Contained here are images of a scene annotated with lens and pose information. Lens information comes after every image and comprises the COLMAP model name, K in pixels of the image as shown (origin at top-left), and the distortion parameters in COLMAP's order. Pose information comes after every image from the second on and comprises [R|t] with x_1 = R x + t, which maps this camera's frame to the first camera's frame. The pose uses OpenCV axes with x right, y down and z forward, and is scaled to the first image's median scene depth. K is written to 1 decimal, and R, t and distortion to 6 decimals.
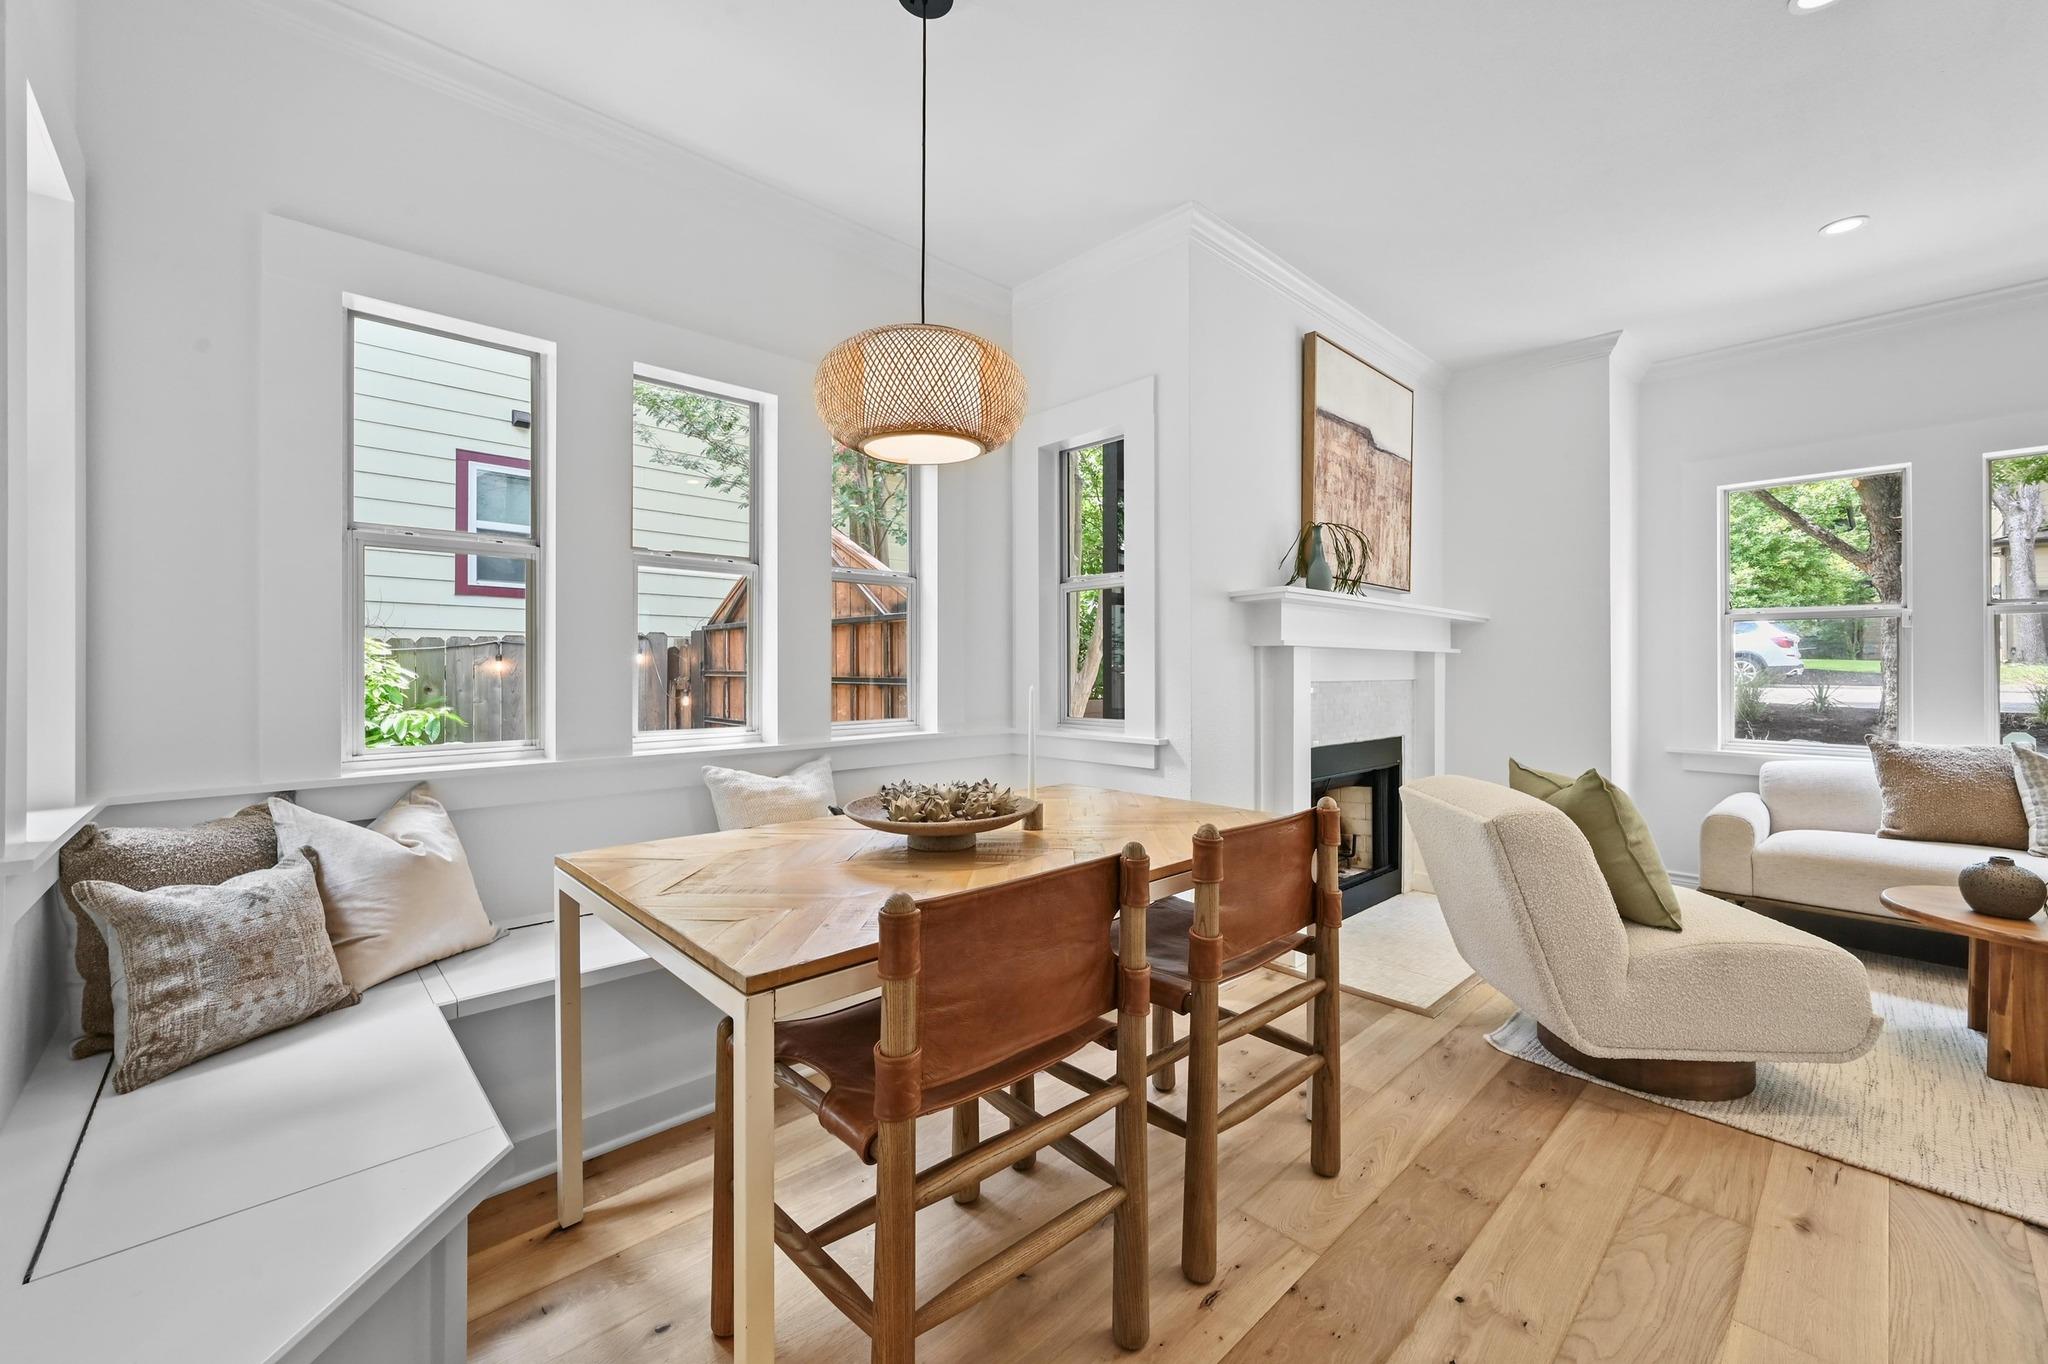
lens RADIAL K [[818.9, 0, 1033.8], [0, 818.9, 664.5], [0, 0, 1]] dist [-0.001904, 0.000295]
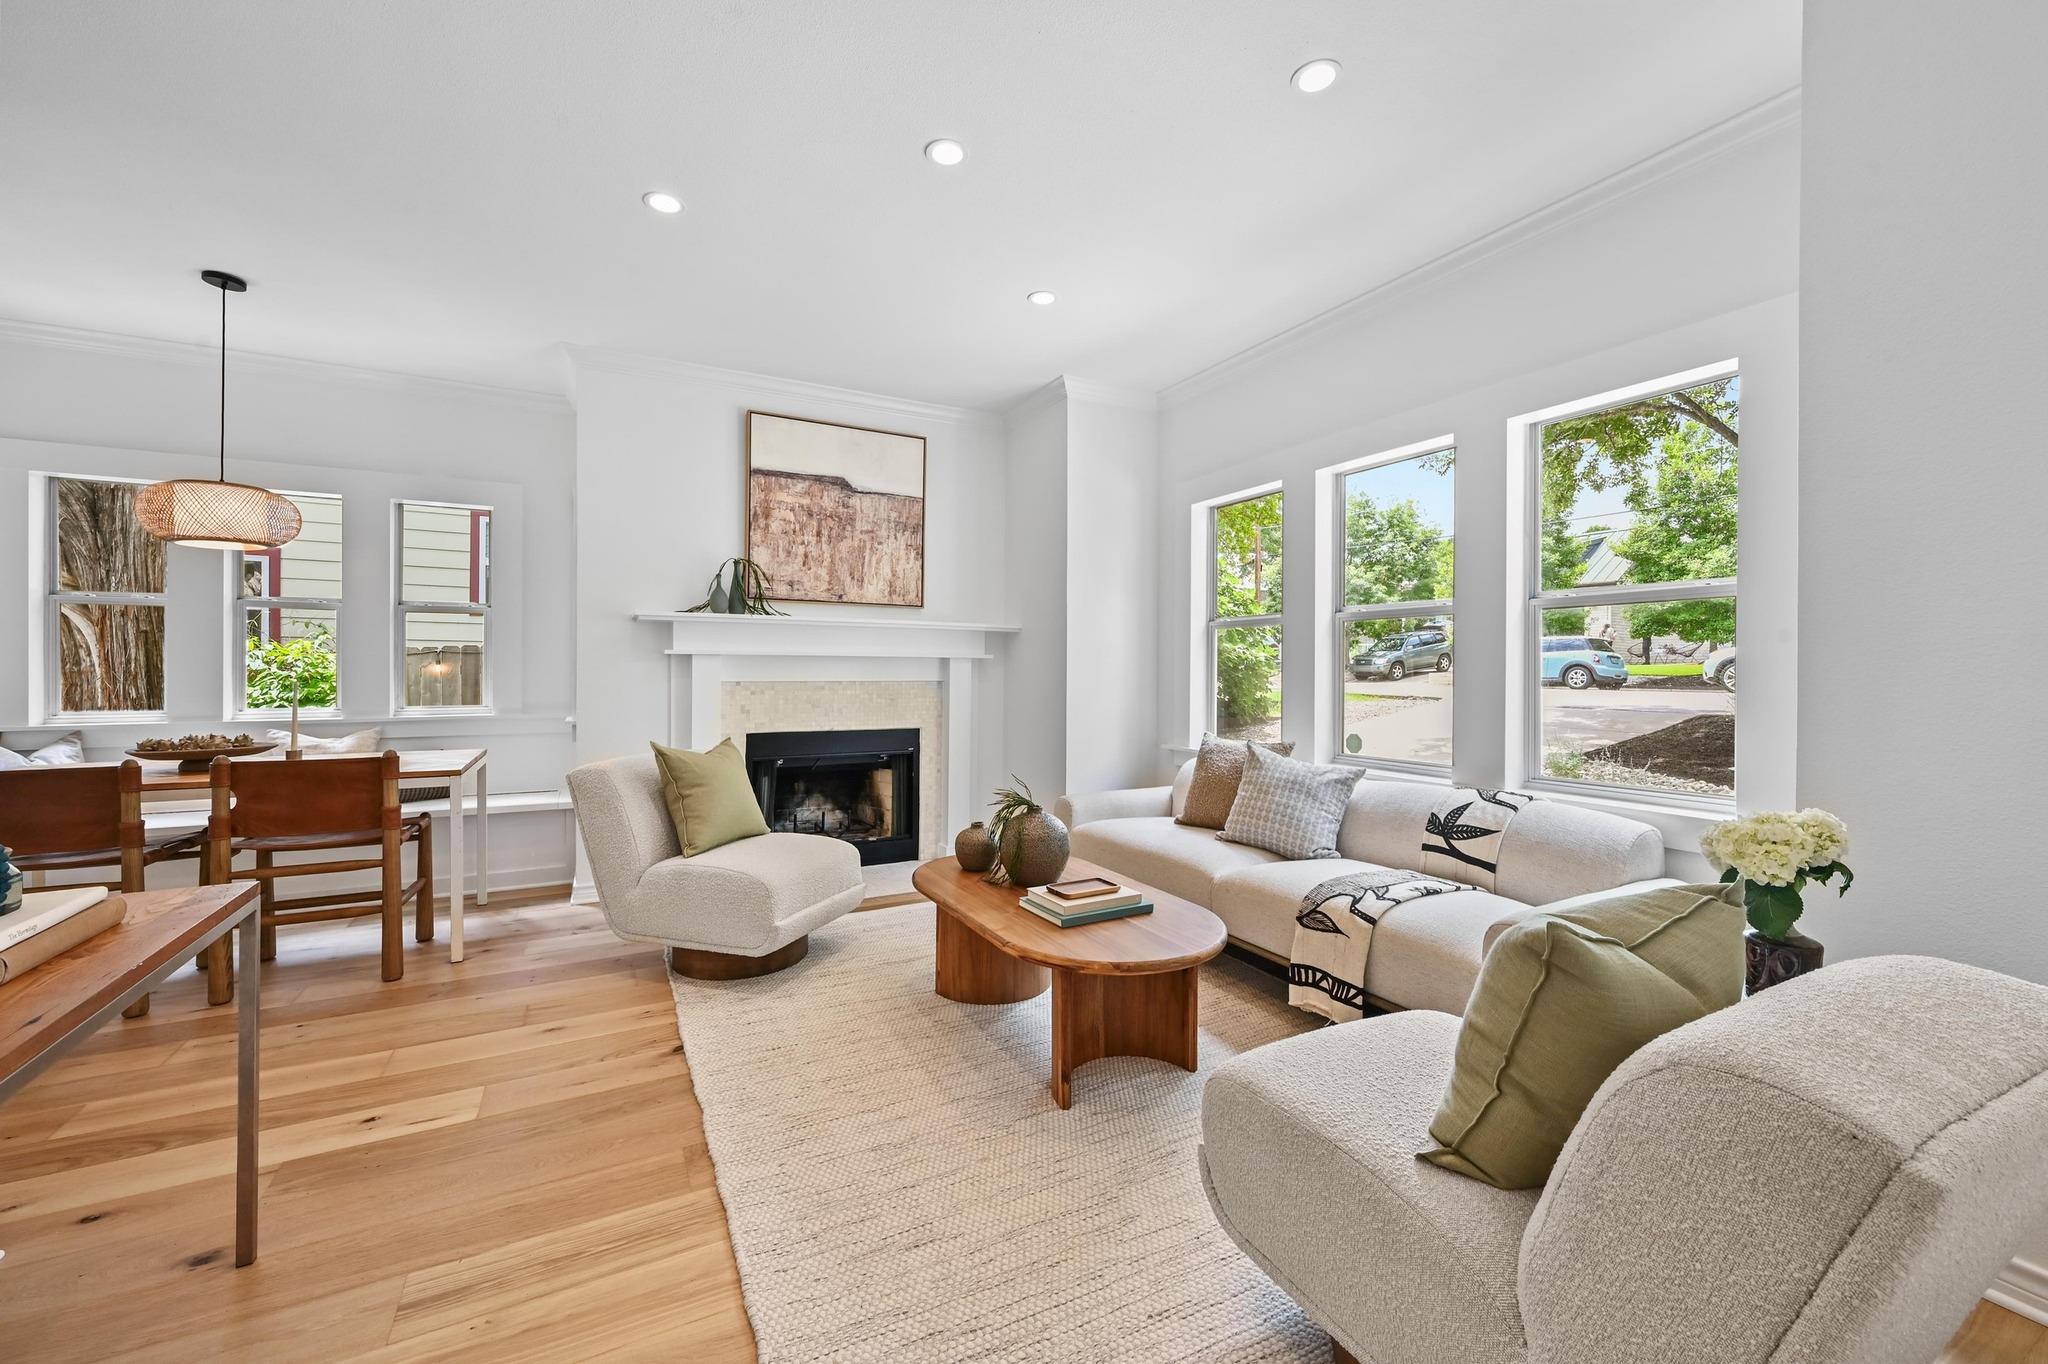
lens RADIAL K [[813.8, 0, 1027.1], [0, 813.8, 672.2], [0, 0, 1]] dist [-0.000168, 0.000109]
pose [[0.965077, 0.002969, -0.261951, 0.913696], [-0.001468, 0.999981, 0.005927, -0.001162], [0.261964, -0.005335, 0.965063, -0.104251]]
